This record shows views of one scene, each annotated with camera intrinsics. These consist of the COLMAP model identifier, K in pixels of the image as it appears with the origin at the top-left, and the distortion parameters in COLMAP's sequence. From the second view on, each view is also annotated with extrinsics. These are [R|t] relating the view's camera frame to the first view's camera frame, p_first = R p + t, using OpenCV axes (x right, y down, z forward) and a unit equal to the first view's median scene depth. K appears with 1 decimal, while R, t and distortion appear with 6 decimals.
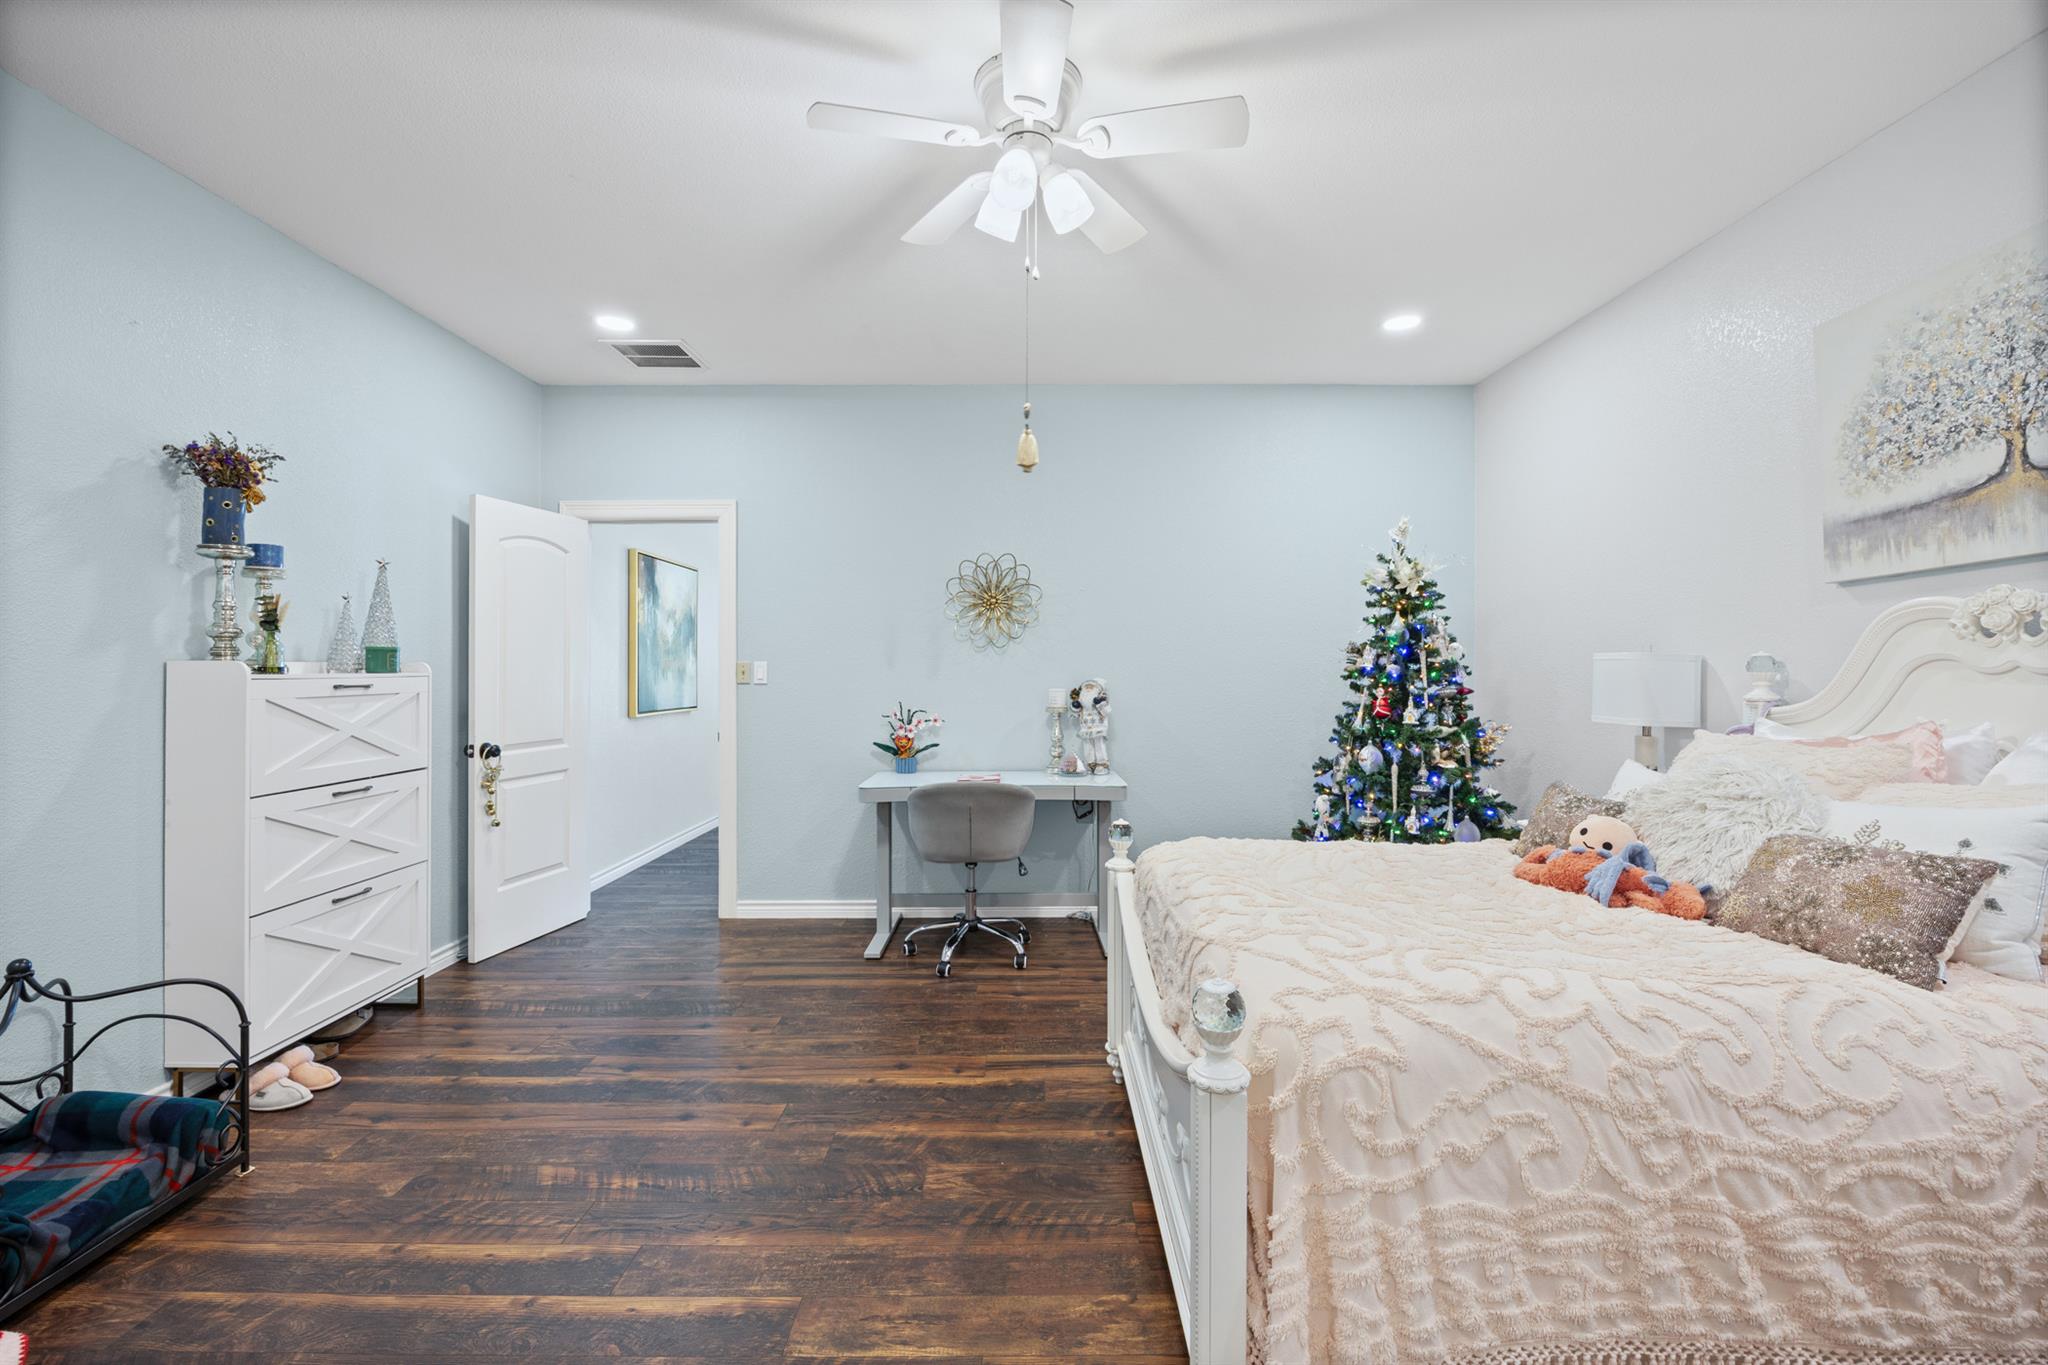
lens RADIAL K [[867.9, 0, 1031.7], [0, 867.9, 664.5], [0, 0, 1]] dist [-0.001374, -0.000115]
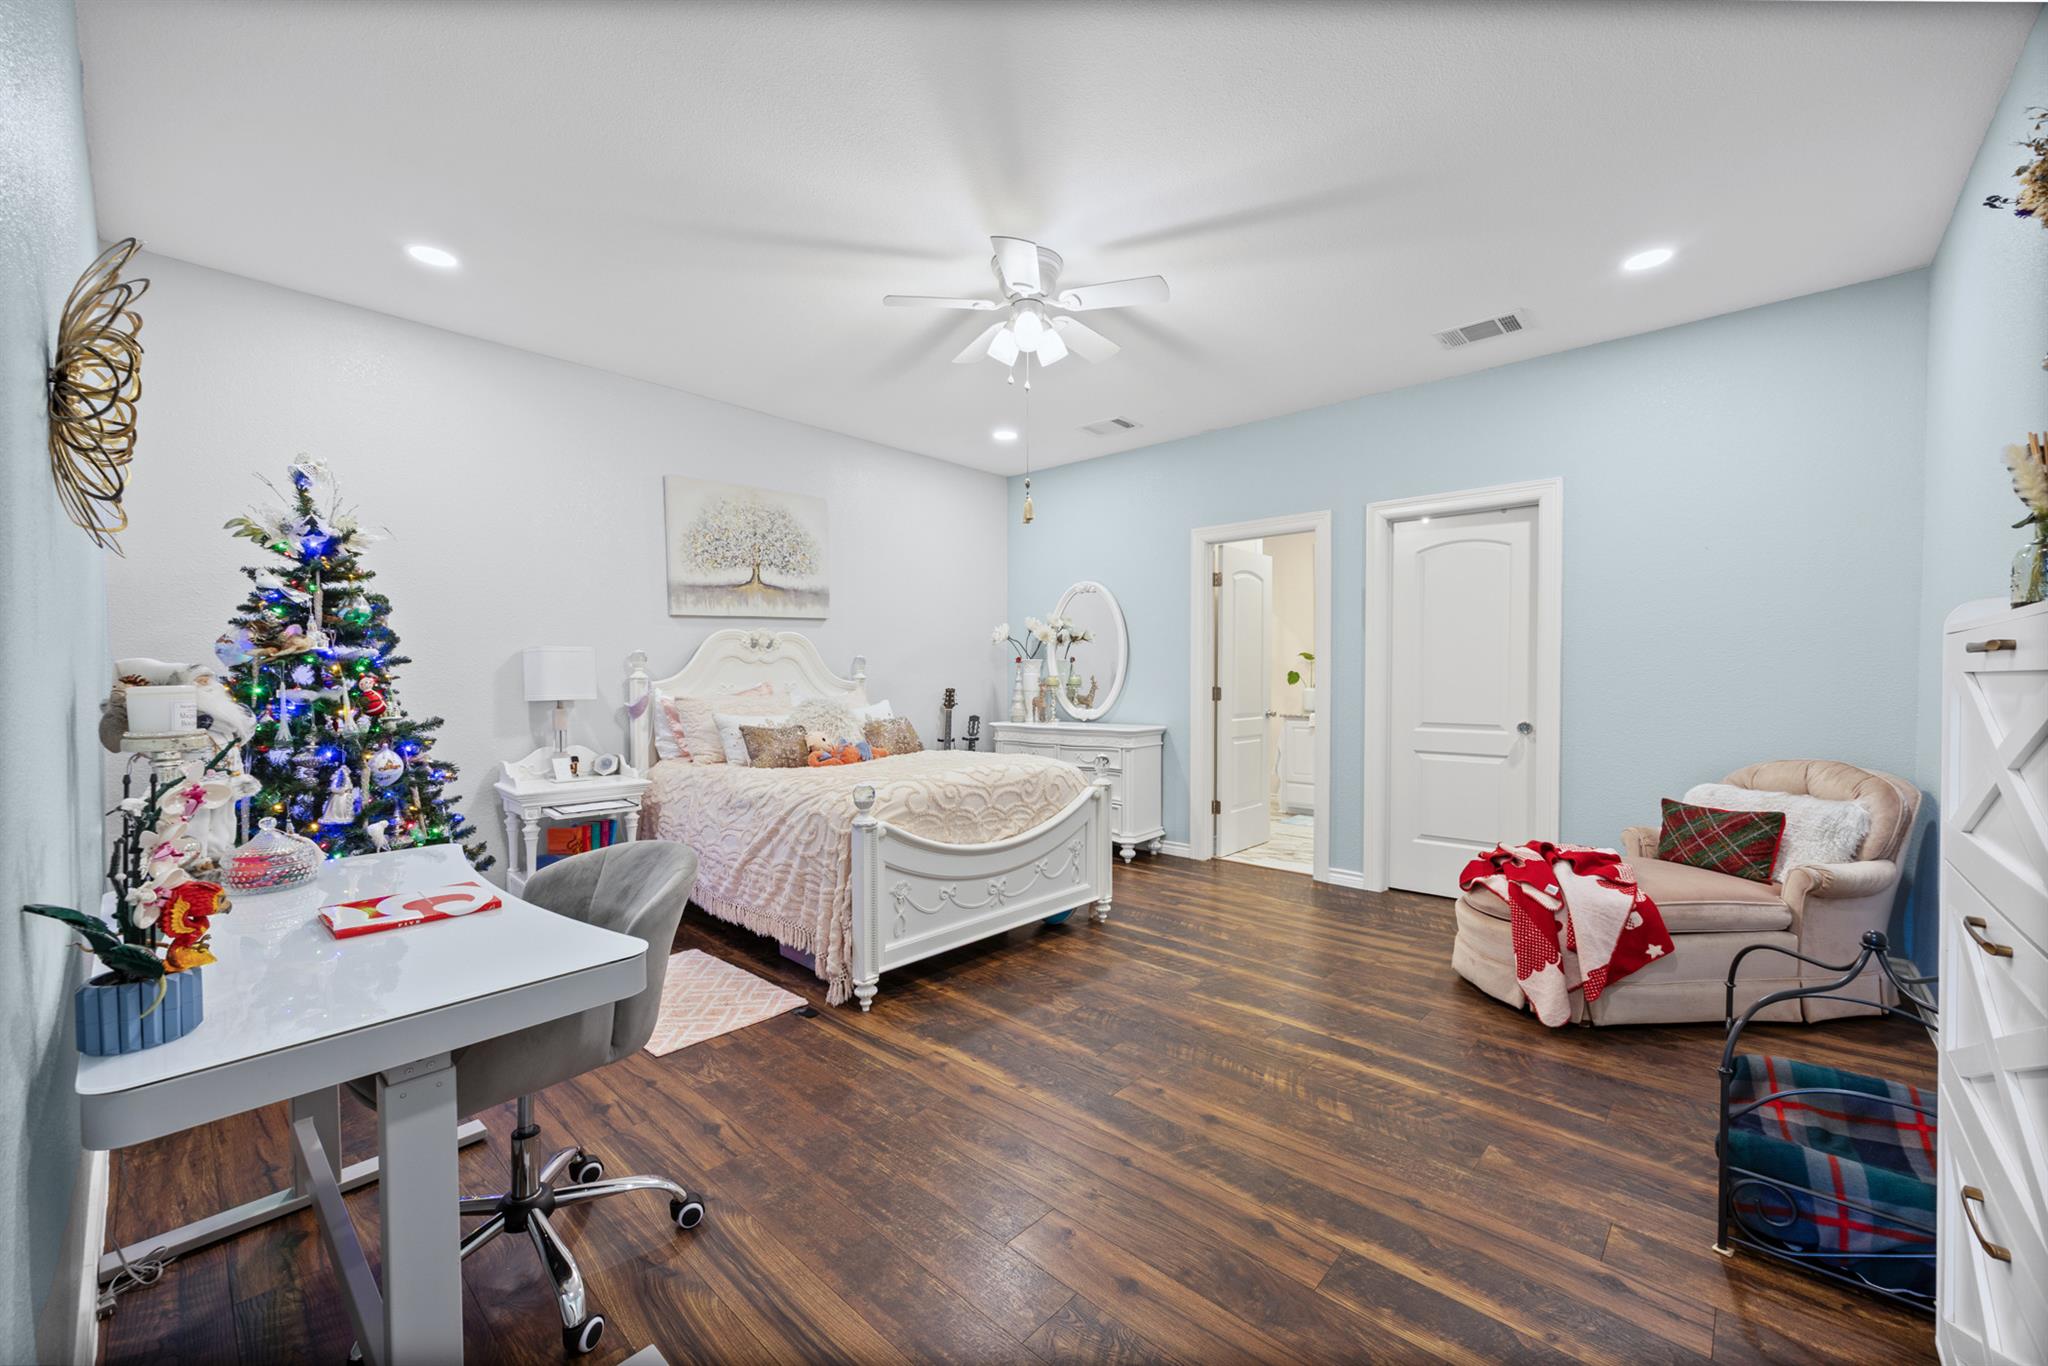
lens RADIAL K [[788.2, 0, 1032.1], [0, 788.2, 694.6], [0, 0, 1]] dist [0.002106, 0.000714]
pose [[-0.732550, -0.010752, 0.680629, -0.877443], [0.004239, 0.999784, 0.020356, 0.051102], [-0.680700, 0.017797, -0.732346, 1.844692]]
